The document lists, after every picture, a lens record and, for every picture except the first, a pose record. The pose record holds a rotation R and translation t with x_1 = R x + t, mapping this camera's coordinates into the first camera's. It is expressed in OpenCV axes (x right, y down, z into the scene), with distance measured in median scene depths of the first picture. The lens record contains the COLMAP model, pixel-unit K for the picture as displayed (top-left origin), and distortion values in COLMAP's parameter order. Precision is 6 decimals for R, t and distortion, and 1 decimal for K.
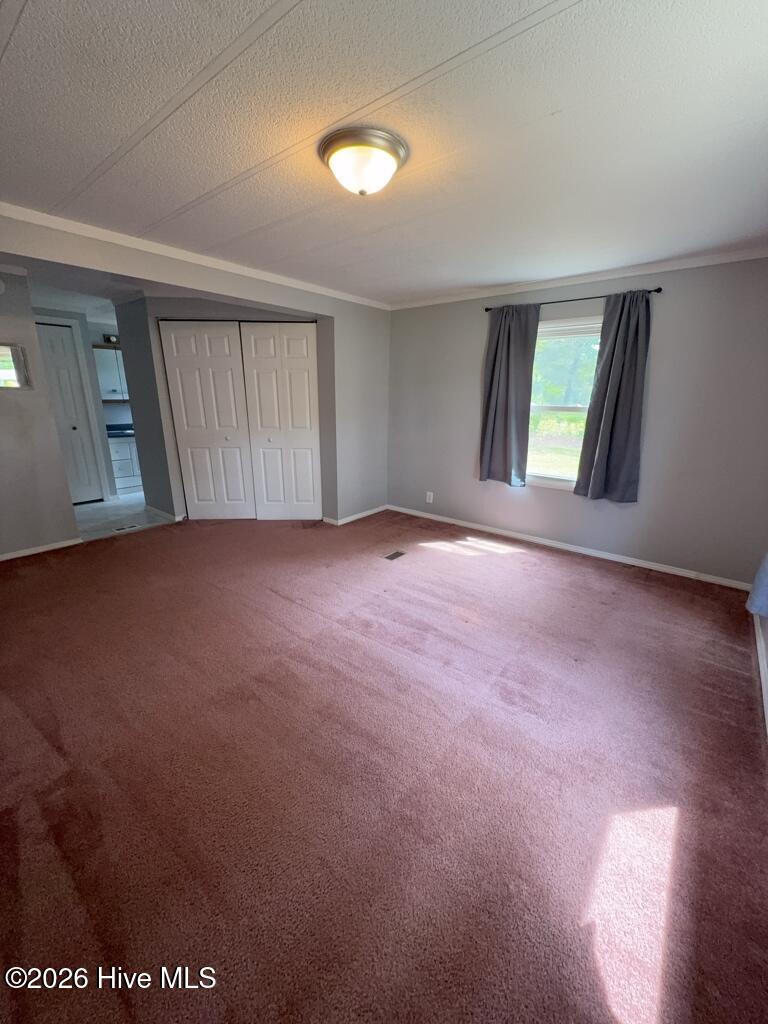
lens RADIAL K [[410.0, 0, 385.2], [0, 410.0, 513.4], [0, 0, 1]] dist [0.002686, 0.000383]
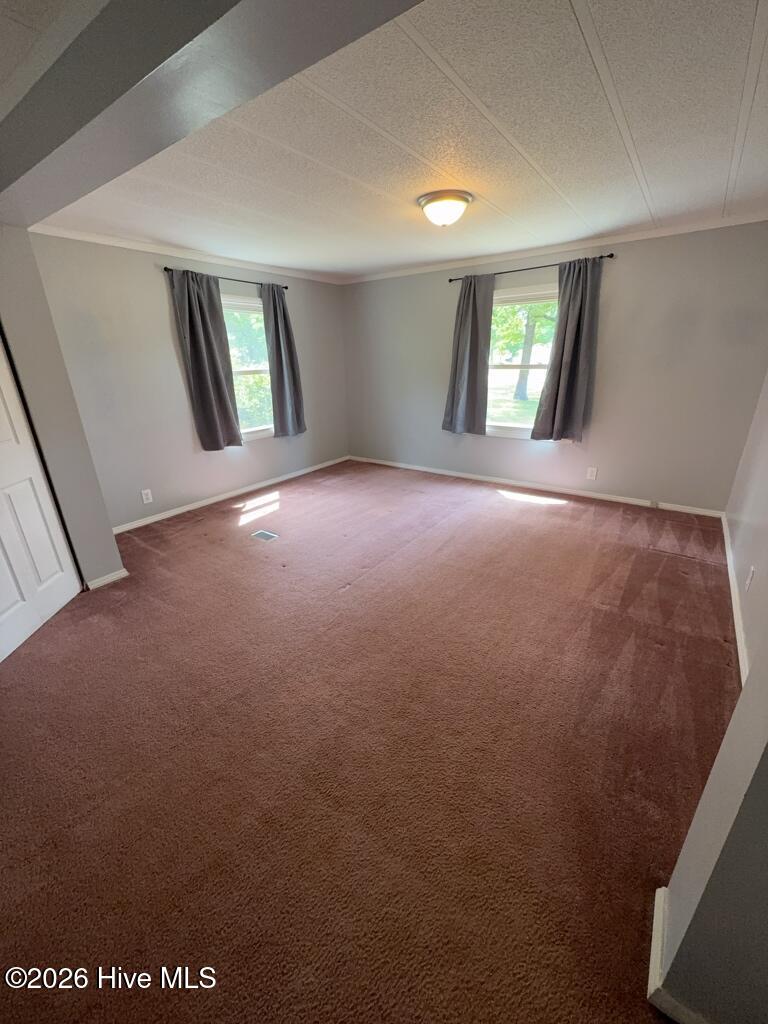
lens RADIAL K [[410.0, 0, 384.7], [0, 410.0, 511.1], [0, 0, 1]] dist [0.002686, 0.000383]
pose [[-0.051623, -0.363919, 0.929999, -0.843823], [0.306963, 0.880376, 0.361540, -0.202656], [-0.950320, 0.304139, 0.066262, 0.642549]]
